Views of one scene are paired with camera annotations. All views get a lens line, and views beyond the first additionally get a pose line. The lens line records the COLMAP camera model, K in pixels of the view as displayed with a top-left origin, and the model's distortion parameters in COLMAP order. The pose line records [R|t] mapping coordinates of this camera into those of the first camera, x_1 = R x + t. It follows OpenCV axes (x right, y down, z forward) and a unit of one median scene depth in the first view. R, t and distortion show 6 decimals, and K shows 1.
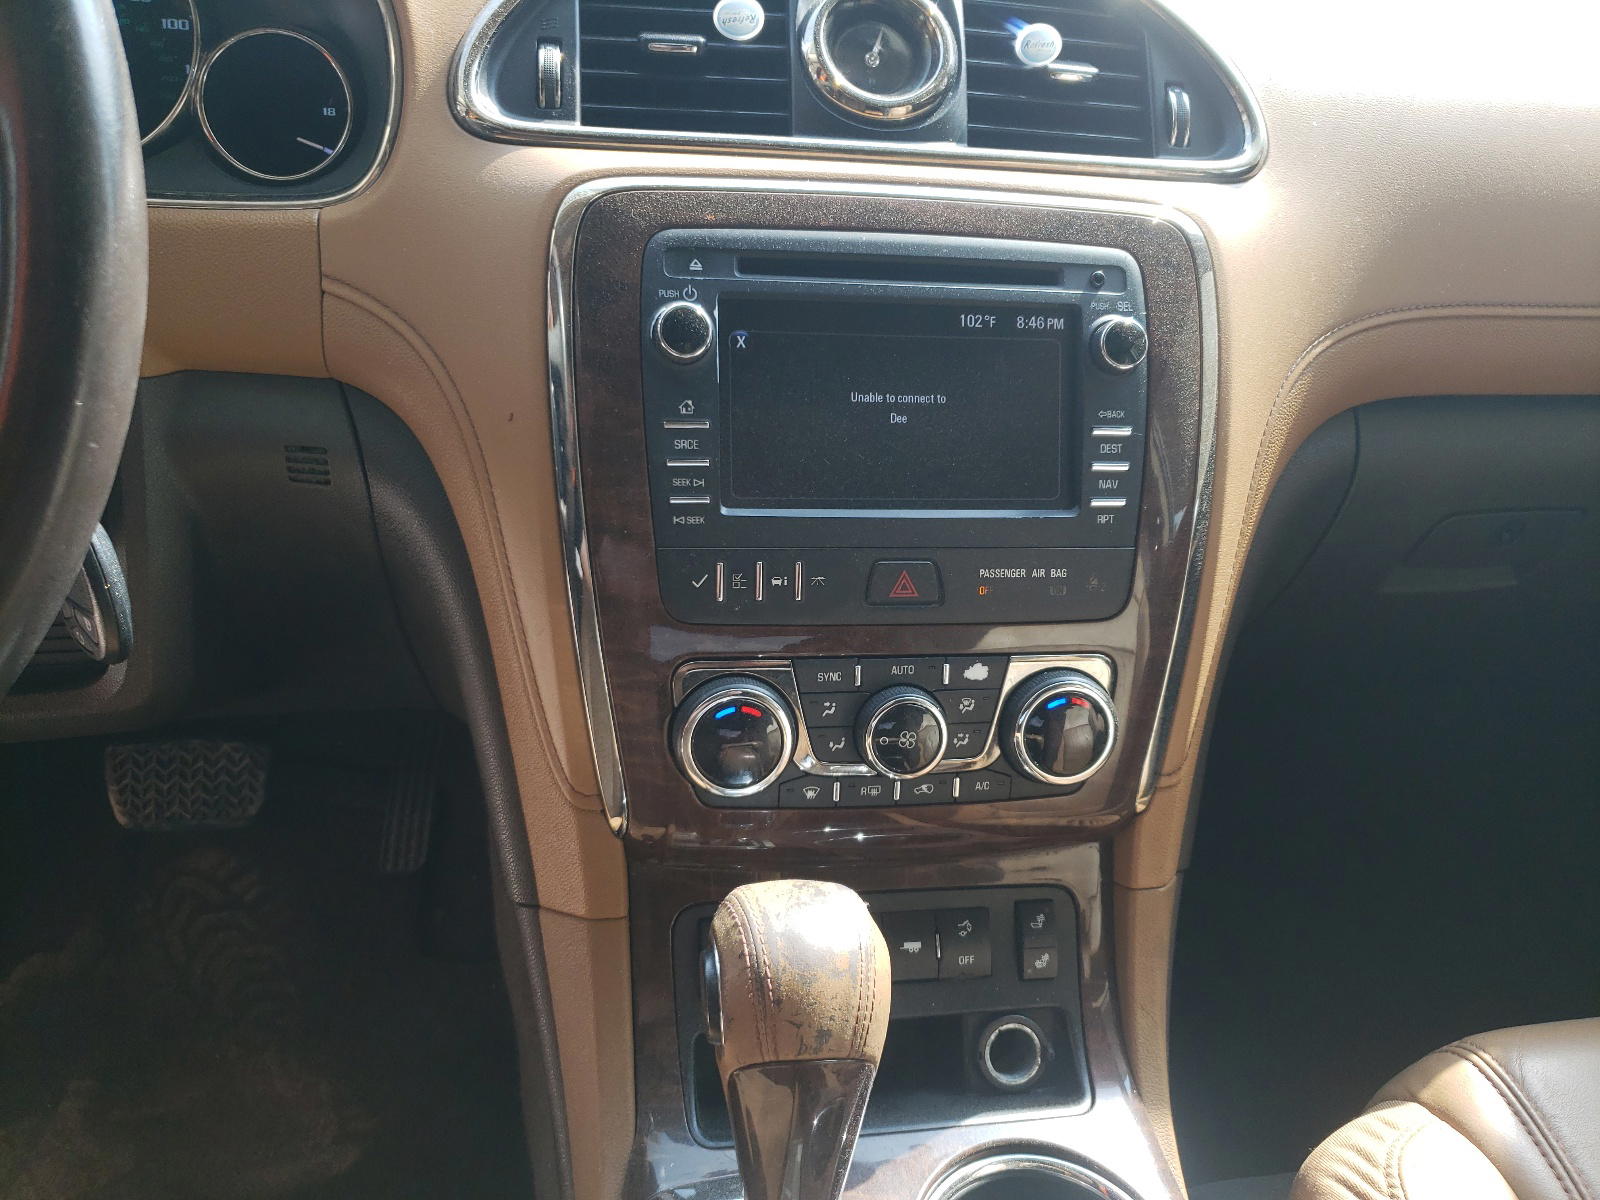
lens RADIAL K [[1189.4, 0, 800.0], [0, 1189.4, 600.0], [0, 0, 1]] dist [-0.039443, -0.004035]
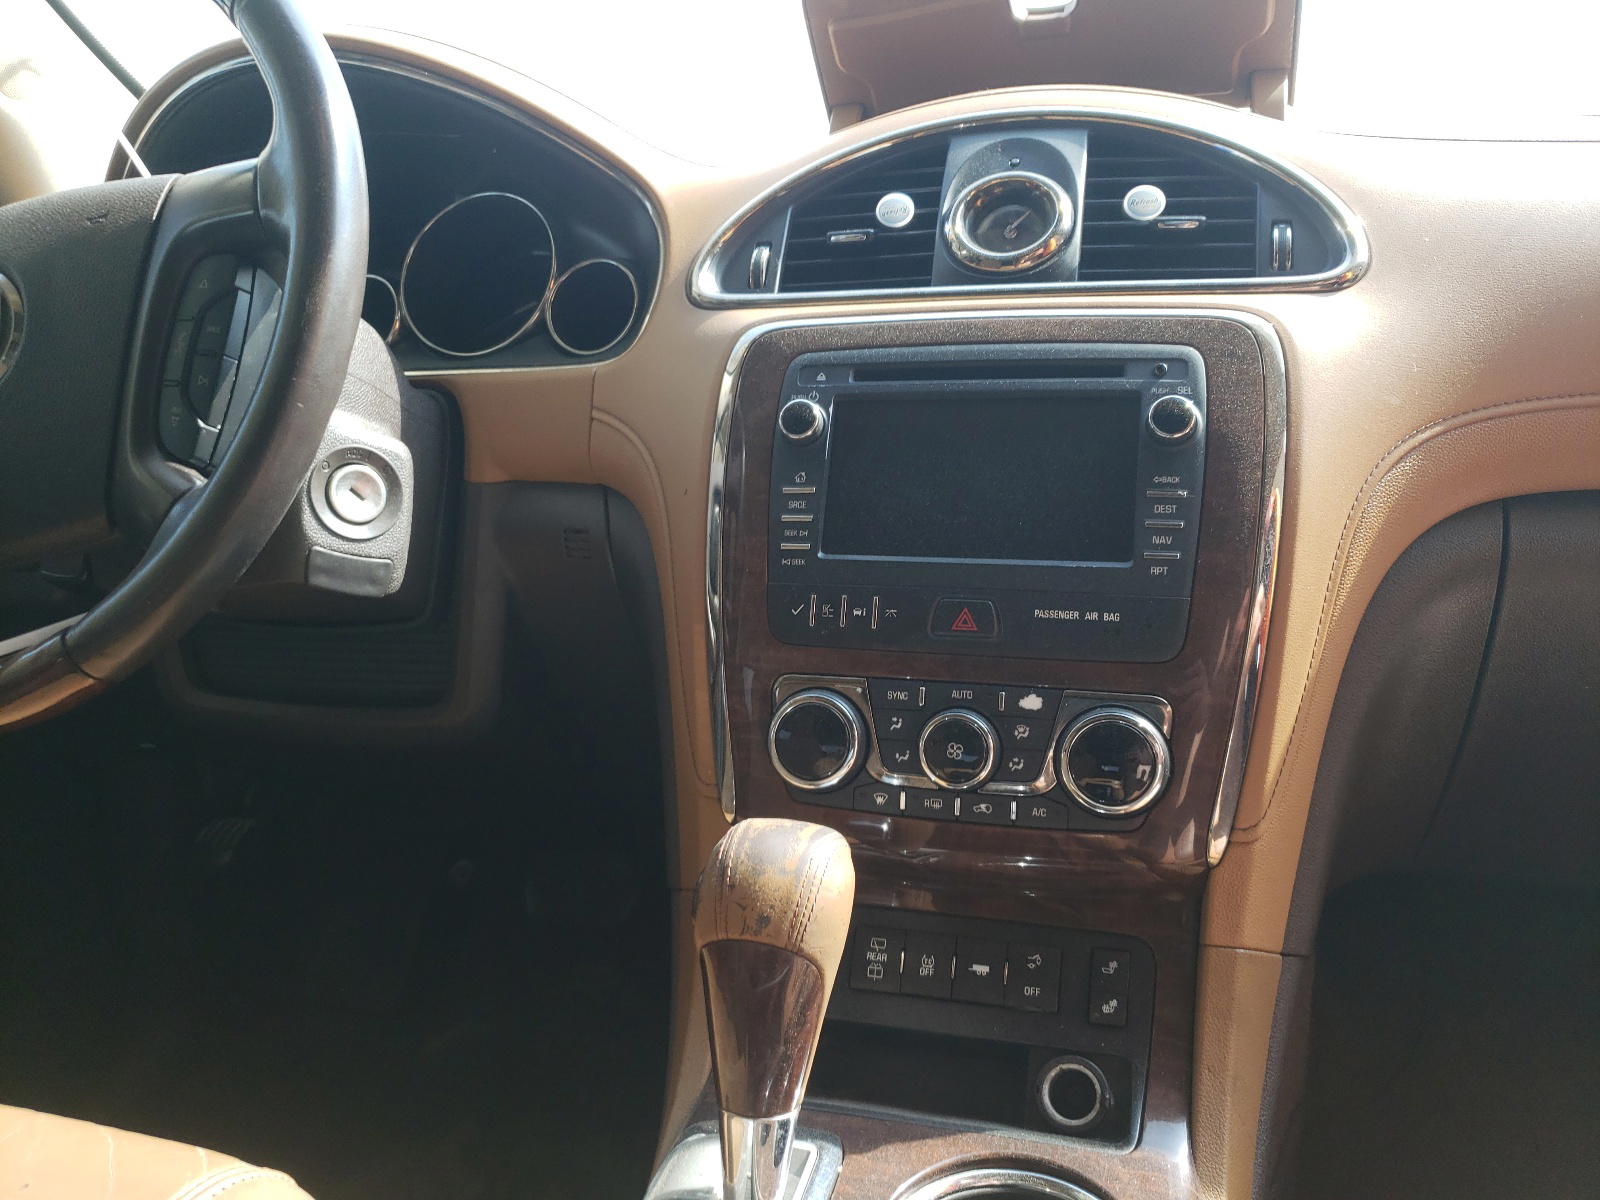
lens RADIAL K [[1236.5, 0, 800.0], [0, 1236.5, 600.0], [0, 0, 1]] dist [-0.117140, 0.002983]
pose [[0.889115, -0.006000, -0.457644, 0.483305], [-0.115403, 0.964667, -0.236853, 0.265799], [0.442895, 0.263403, 0.857008, -0.109167]]
